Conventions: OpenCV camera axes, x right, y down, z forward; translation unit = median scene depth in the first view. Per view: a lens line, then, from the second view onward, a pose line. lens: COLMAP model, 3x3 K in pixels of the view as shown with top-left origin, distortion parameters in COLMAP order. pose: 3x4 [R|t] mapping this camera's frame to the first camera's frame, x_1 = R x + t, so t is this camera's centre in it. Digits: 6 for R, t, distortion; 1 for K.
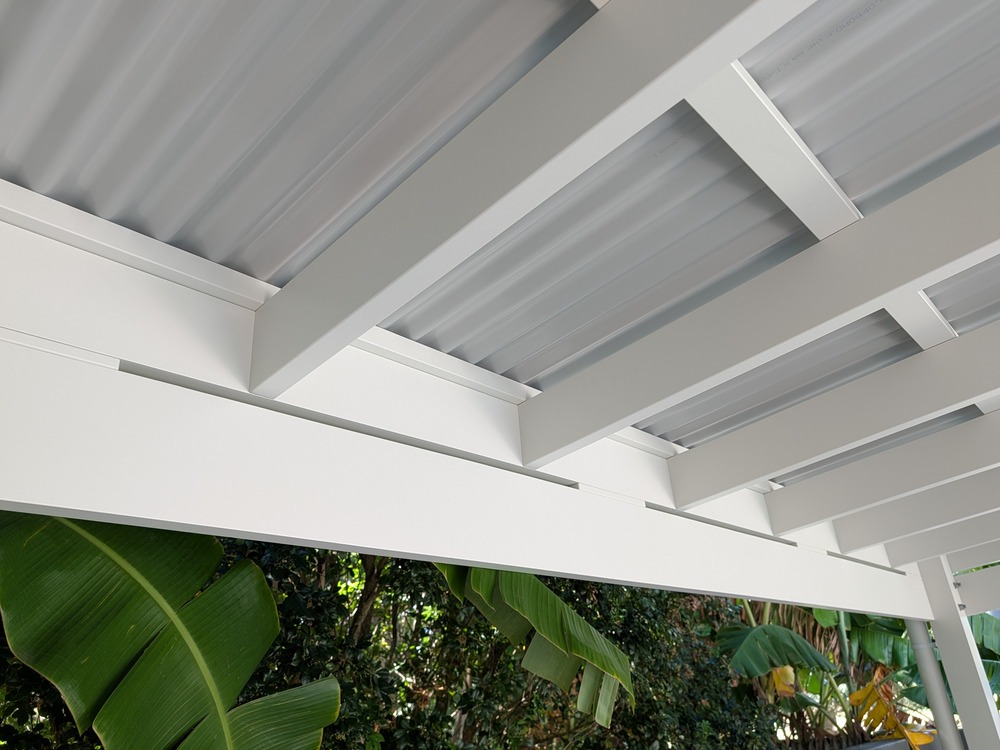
lens RADIAL K [[739.6, 0, 500.0], [0, 739.6, 375.0], [0, 0, 1]] dist [-0.000098, -0.010460]
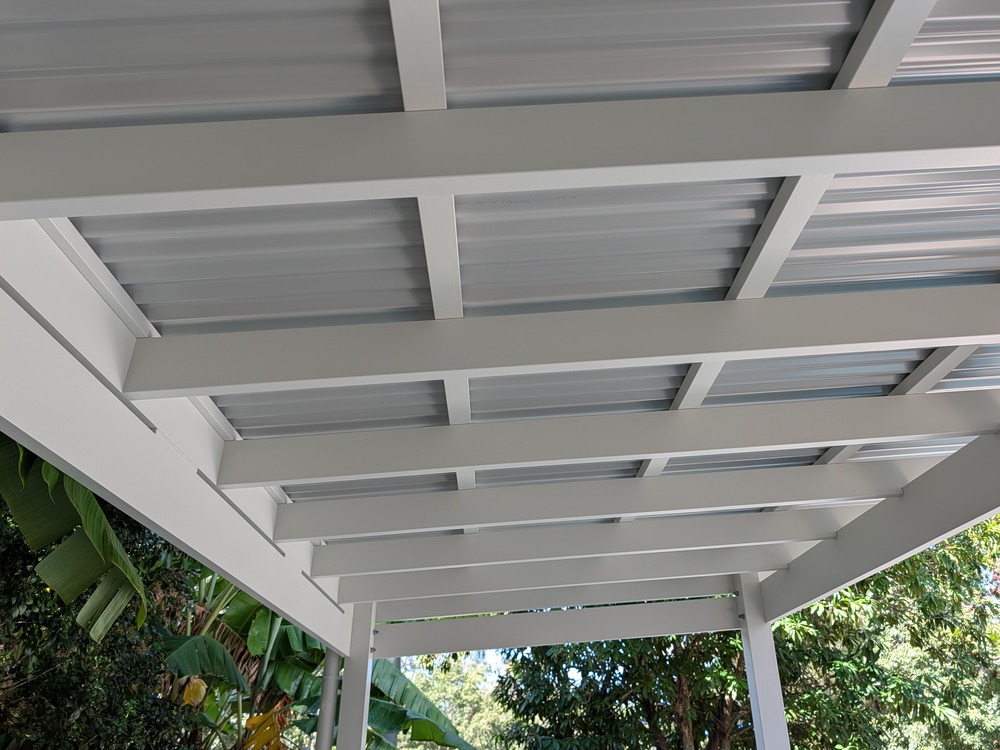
lens RADIAL K [[739.6, 0, 500.0], [0, 739.6, 375.0], [0, 0, 1]] dist [-0.000098, -0.010460]
pose [[0.732425, 0.395321, 0.554324, -0.159625], [-0.359284, 0.915993, -0.178529, 0.090718], [-0.578333, -0.068401, 0.812928, -0.172027]]
